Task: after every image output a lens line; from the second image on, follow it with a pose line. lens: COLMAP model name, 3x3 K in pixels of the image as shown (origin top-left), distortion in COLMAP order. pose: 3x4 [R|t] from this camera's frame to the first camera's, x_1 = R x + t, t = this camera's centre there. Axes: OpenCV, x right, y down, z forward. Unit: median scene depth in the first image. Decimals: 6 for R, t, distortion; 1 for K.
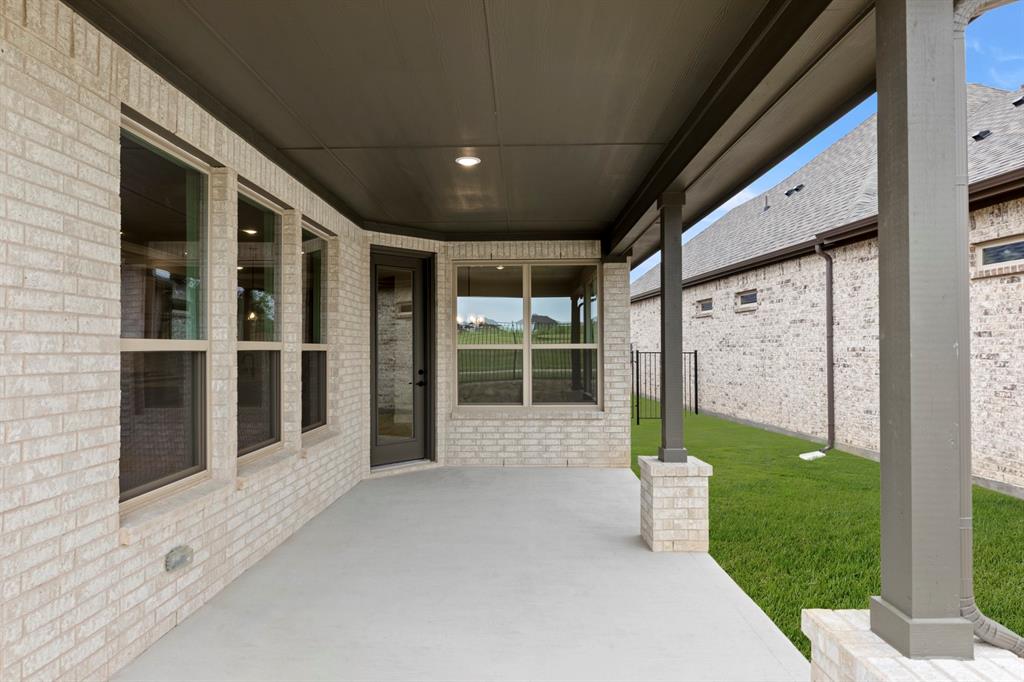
lens RADIAL K [[599.0, 0, 512.0], [0, 599.0, 341.0], [0, 0, 1]] dist [0.000198, -0.000004]
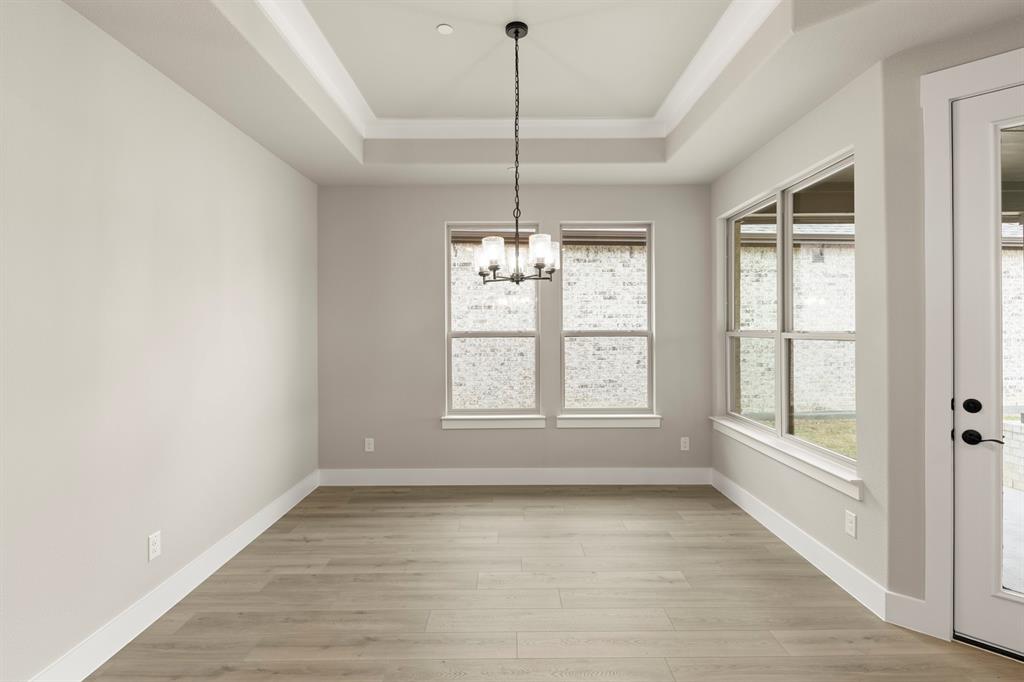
lens RADIAL K [[482.1, 0, 509.0], [0, 482.1, 317.6], [0, 0, 1]] dist [-0.000498, -0.000459]
pose [[-0.014866, 0.021175, 0.999665, -0.383196], [-0.008822, 0.999734, -0.021308, 0.000905], [-0.999851, -0.009136, -0.014675, 1.158449]]
